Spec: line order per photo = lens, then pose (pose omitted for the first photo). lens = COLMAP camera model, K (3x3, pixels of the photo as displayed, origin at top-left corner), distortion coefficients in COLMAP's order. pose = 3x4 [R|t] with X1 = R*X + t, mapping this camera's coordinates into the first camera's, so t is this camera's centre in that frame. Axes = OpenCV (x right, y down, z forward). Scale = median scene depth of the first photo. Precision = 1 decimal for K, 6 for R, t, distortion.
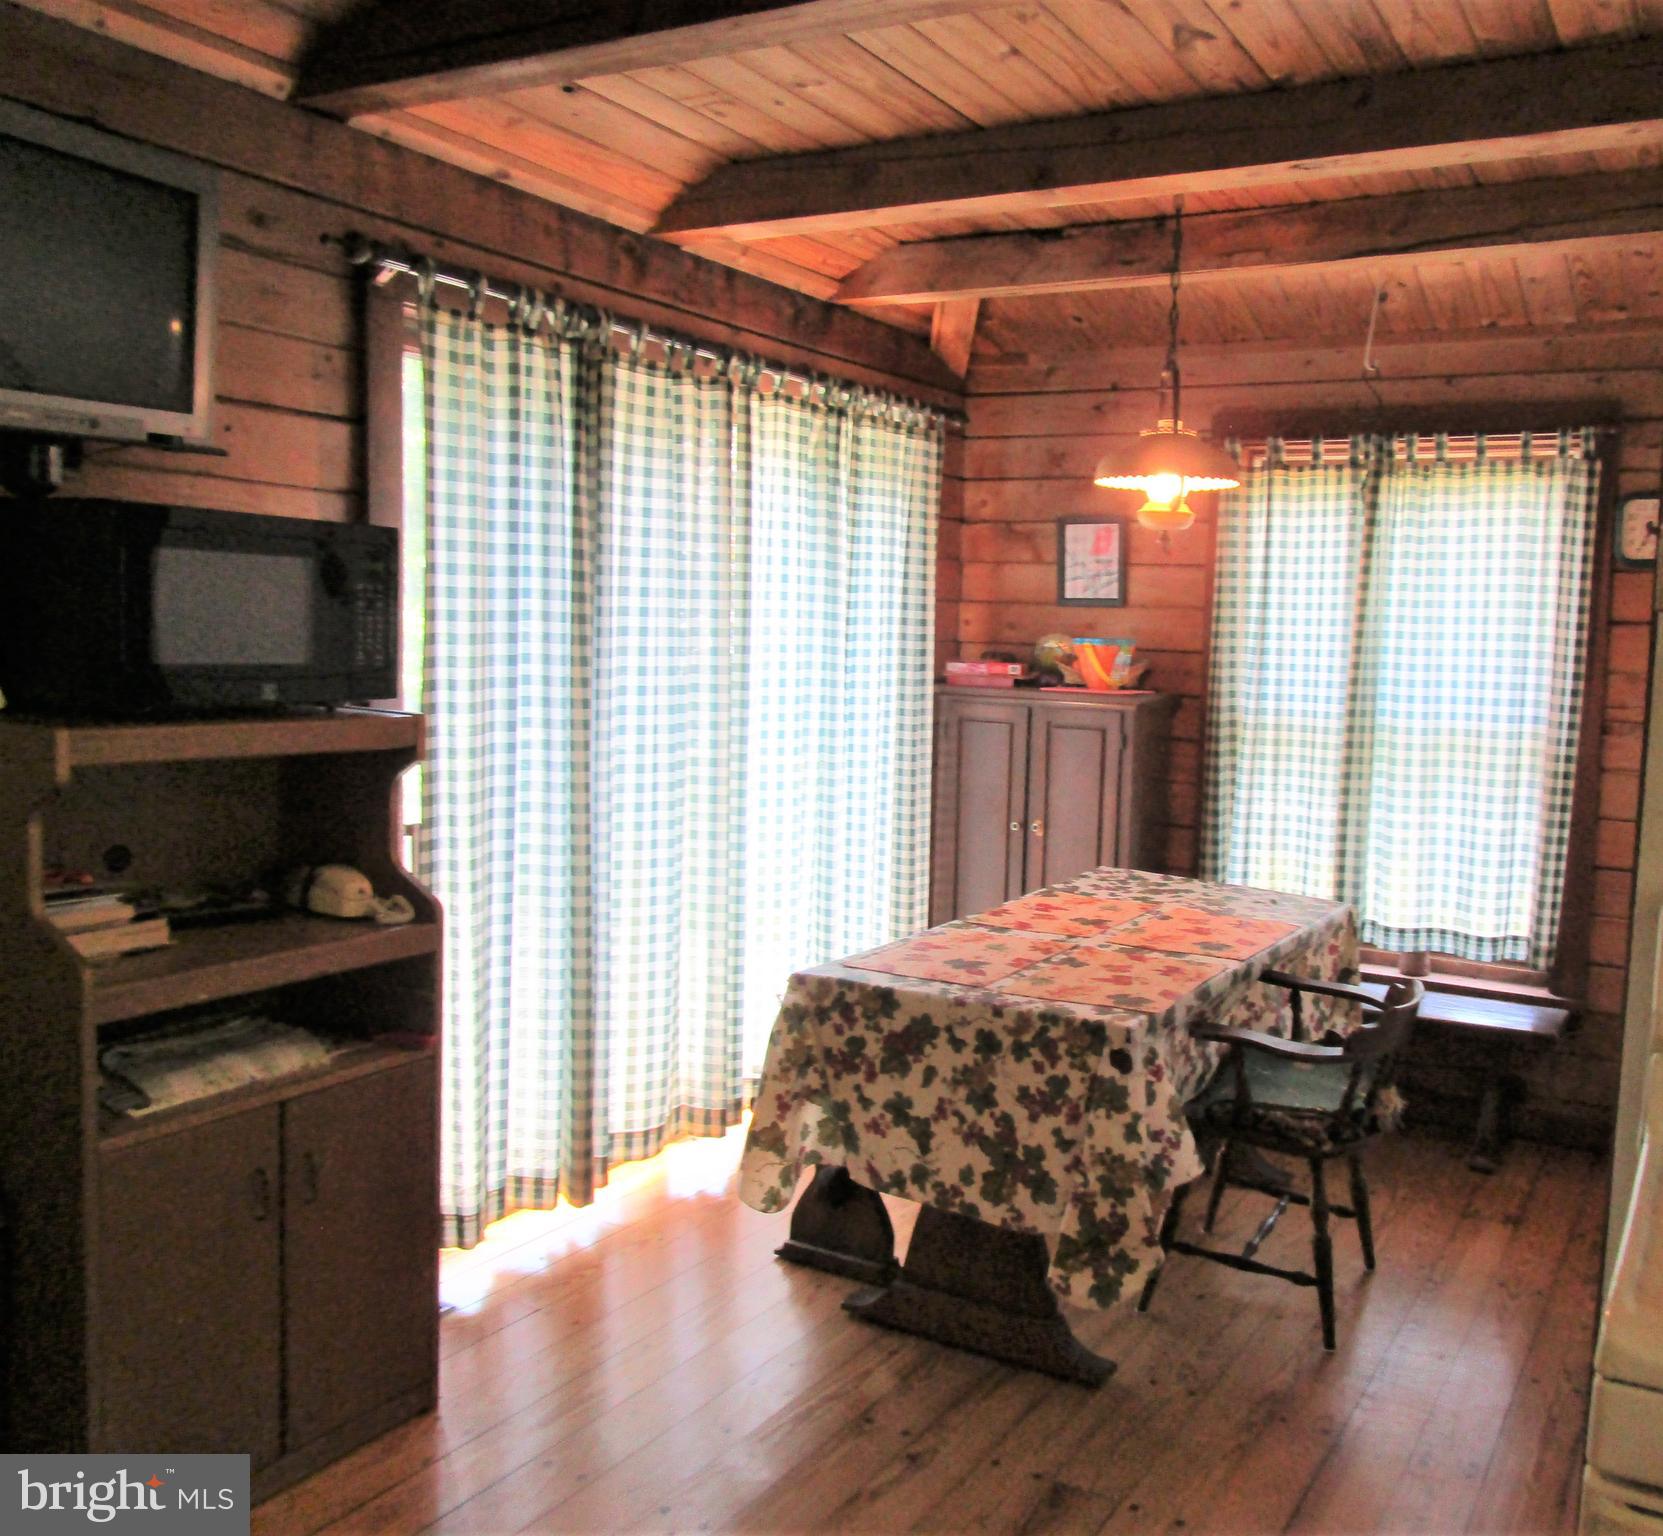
lens RADIAL K [[1454.8, 0, 831.6], [0, 1454.8, 763.8], [0, 0, 1]] dist [-0.034763, 0.019955]
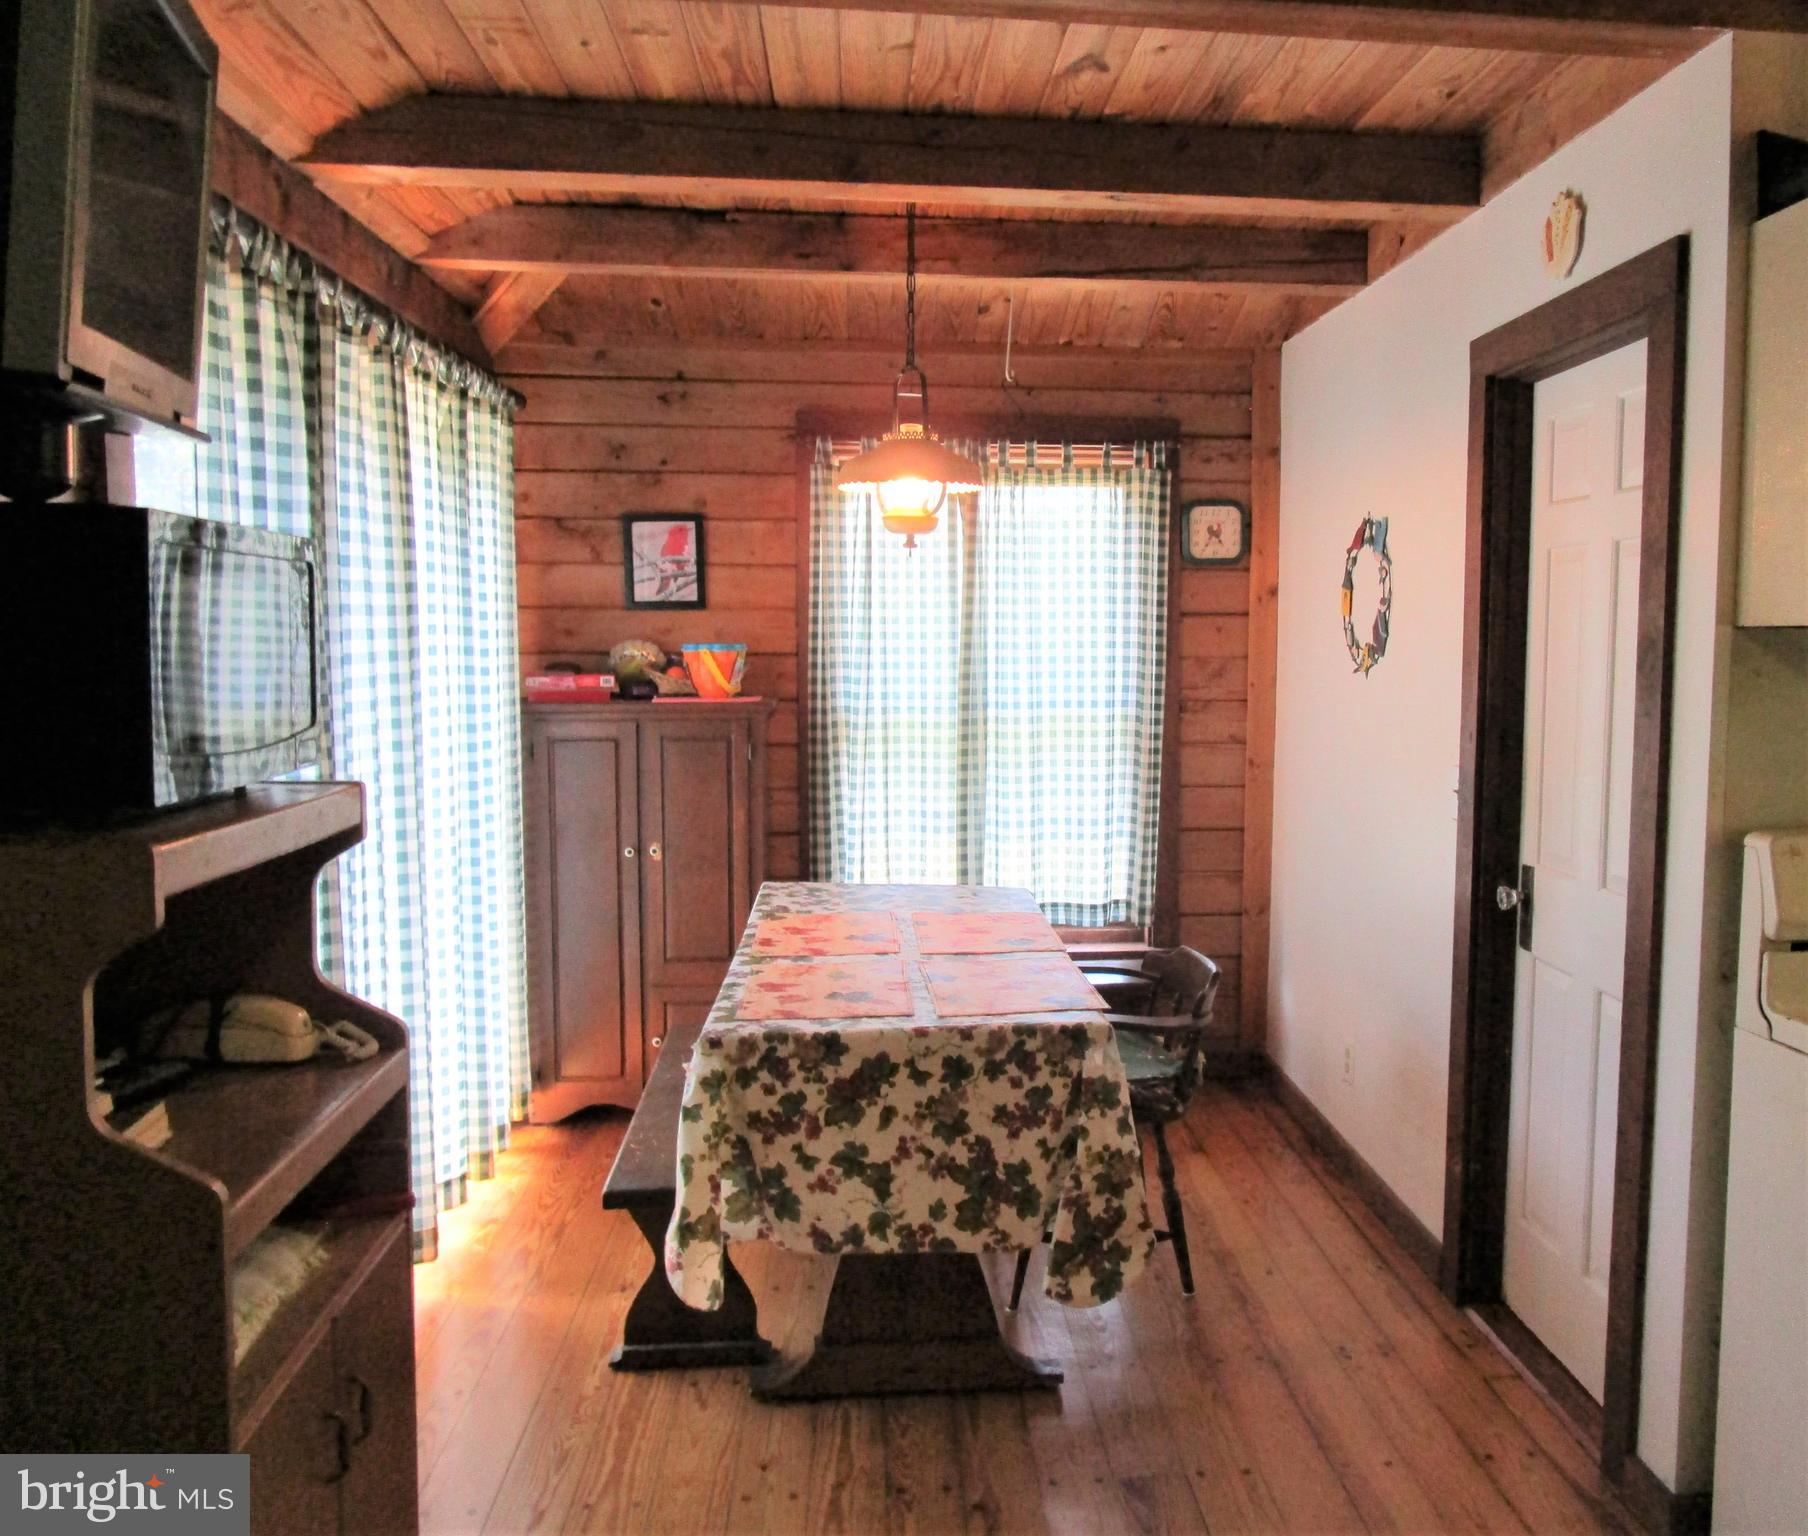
lens RADIAL K [[1571.8, 0, 905.2], [0, 1571.8, 765.6], [0, 0, 1]] dist [-0.040748, 0.030327]
pose [[0.823241, -0.079999, 0.562026, -0.393274], [0.079968, 0.996491, 0.024706, -0.030617], [-0.562031, 0.024606, 0.826750, 0.117890]]
